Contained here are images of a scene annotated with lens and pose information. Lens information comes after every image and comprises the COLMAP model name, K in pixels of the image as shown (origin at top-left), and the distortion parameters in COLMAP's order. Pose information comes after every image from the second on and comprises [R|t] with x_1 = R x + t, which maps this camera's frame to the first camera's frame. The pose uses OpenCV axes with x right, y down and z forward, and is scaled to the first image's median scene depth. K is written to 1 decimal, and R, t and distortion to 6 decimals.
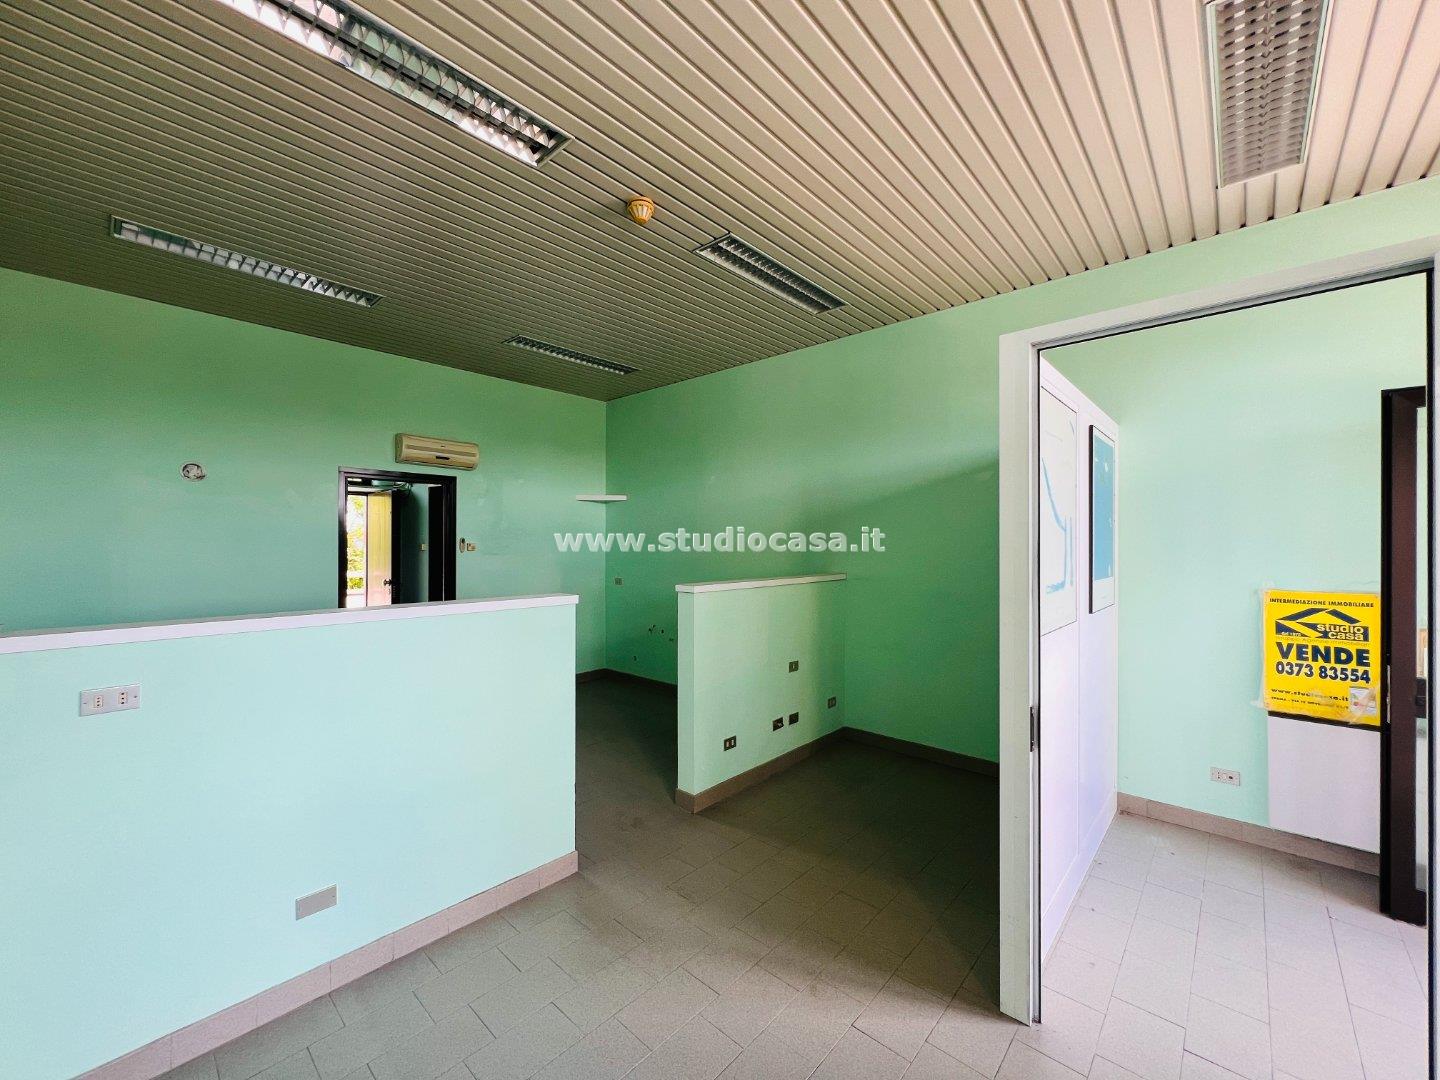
lens RADIAL K [[578.7, 0, 718.8], [0, 578.7, 539.3], [0, 0, 1]] dist [0.000428, -0.000043]
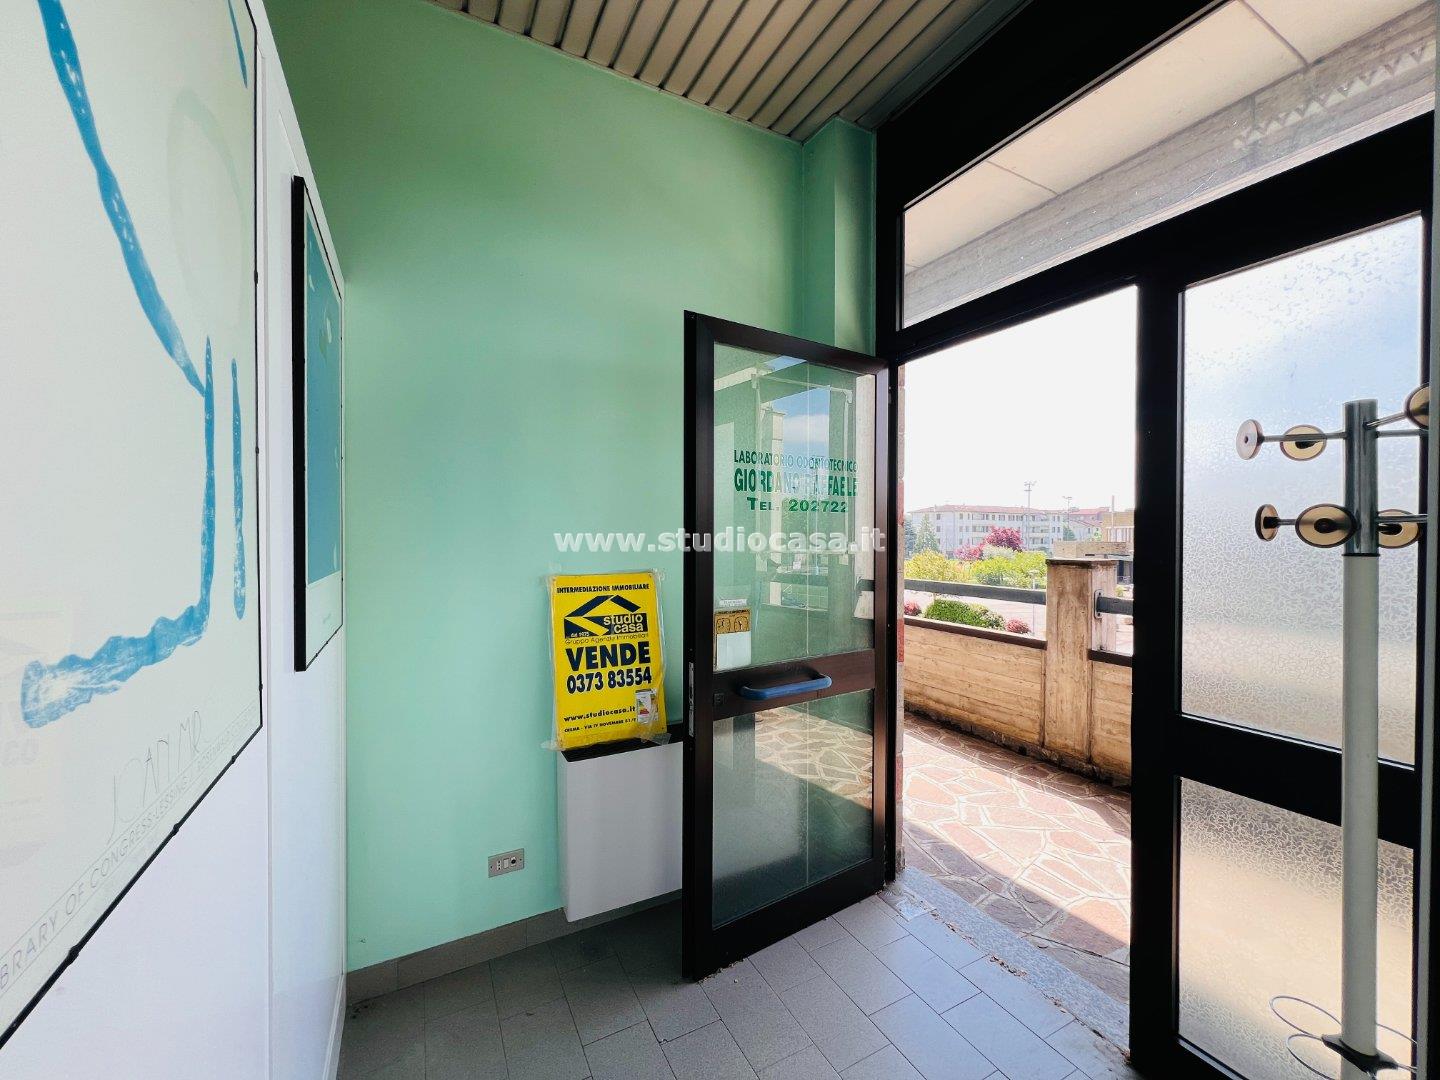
lens RADIAL K [[578.7, 0, 718.8], [0, 578.7, 540.2], [0, 0, 1]] dist [0.000428, -0.000043]
pose [[0.340176, -0.010614, 0.940302, 0.364029], [-0.004856, 0.999903, 0.013043, 0.034393], [-0.940349, -0.009003, 0.340091, 0.588588]]
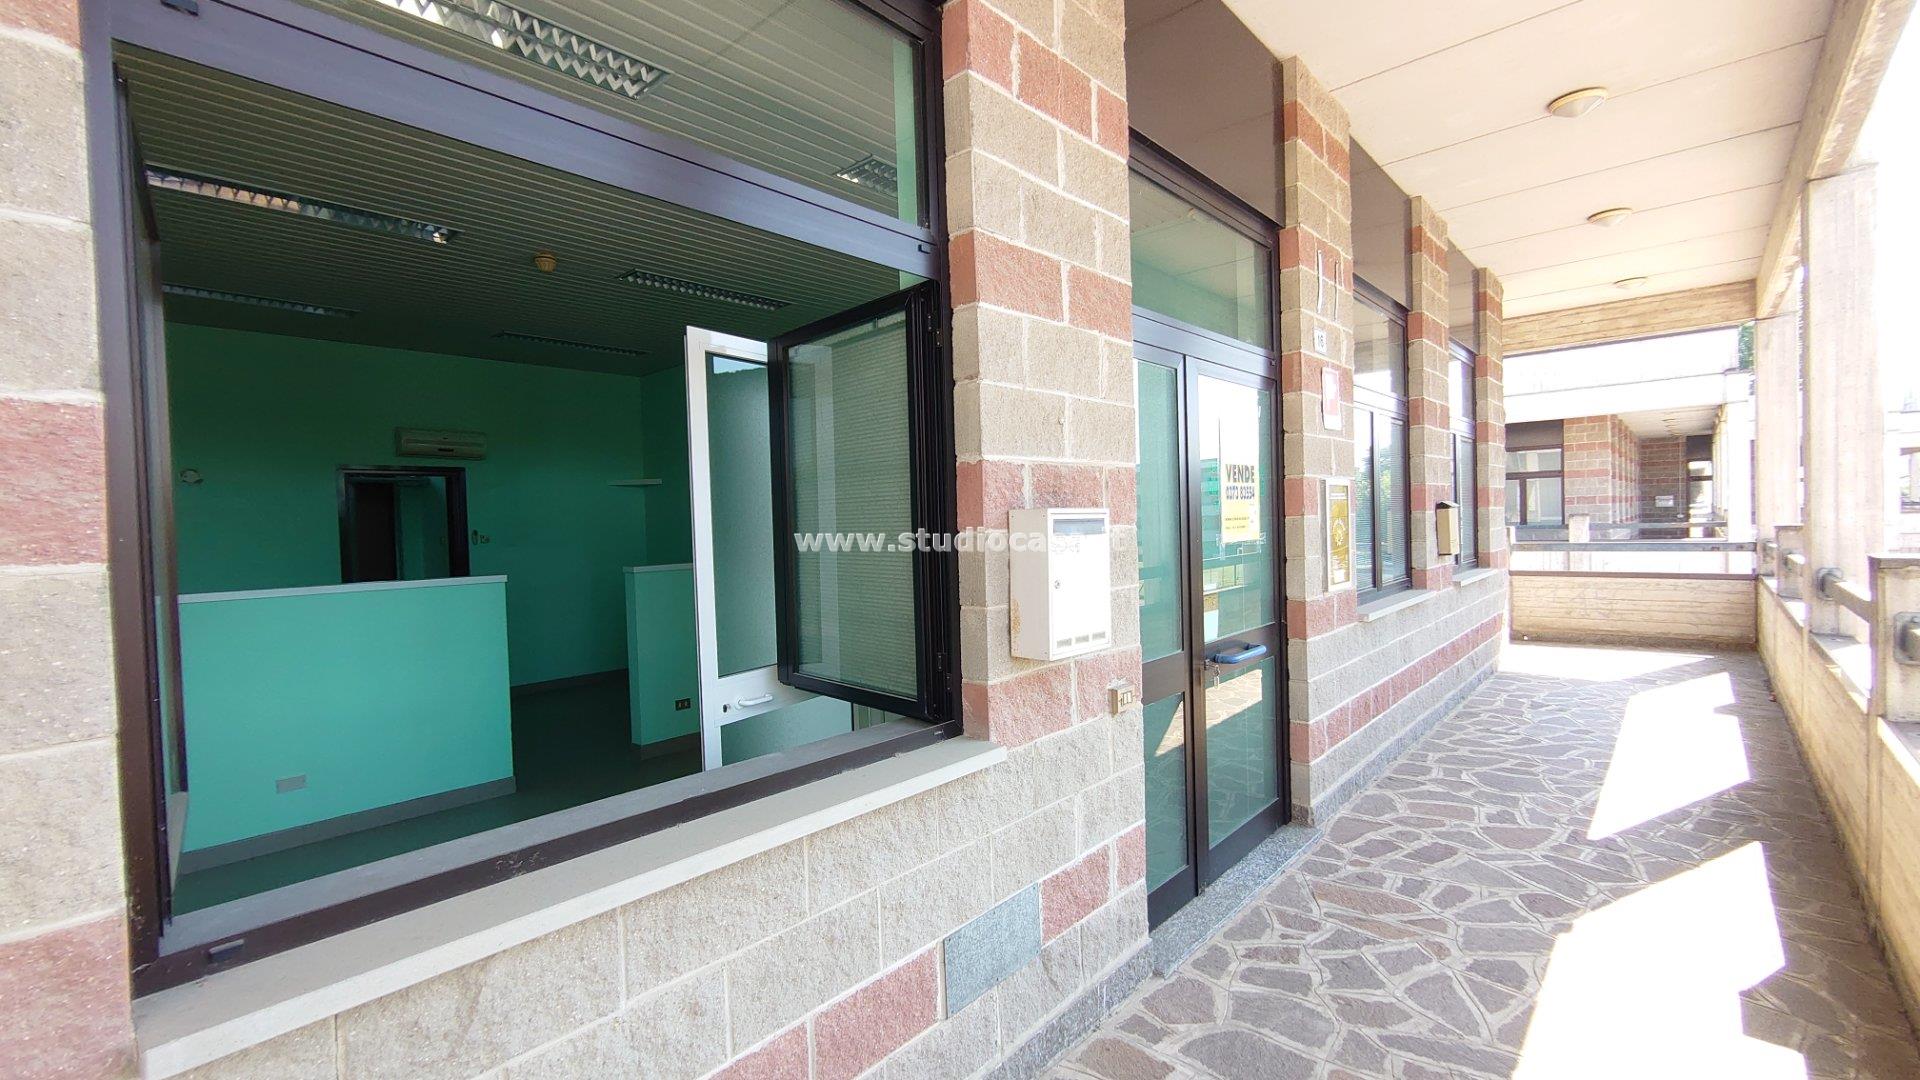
lens RADIAL K [[817.1, 0, 959.3], [0, 817.1, 537.9], [0, 0, 1]] dist [0.004427, -0.001256]
pose [[0.999449, -0.031509, 0.010454, 0.684631], [0.031226, 0.999170, 0.026170, 0.000847], [-0.011269, -0.025829, 0.999603, -0.742584]]
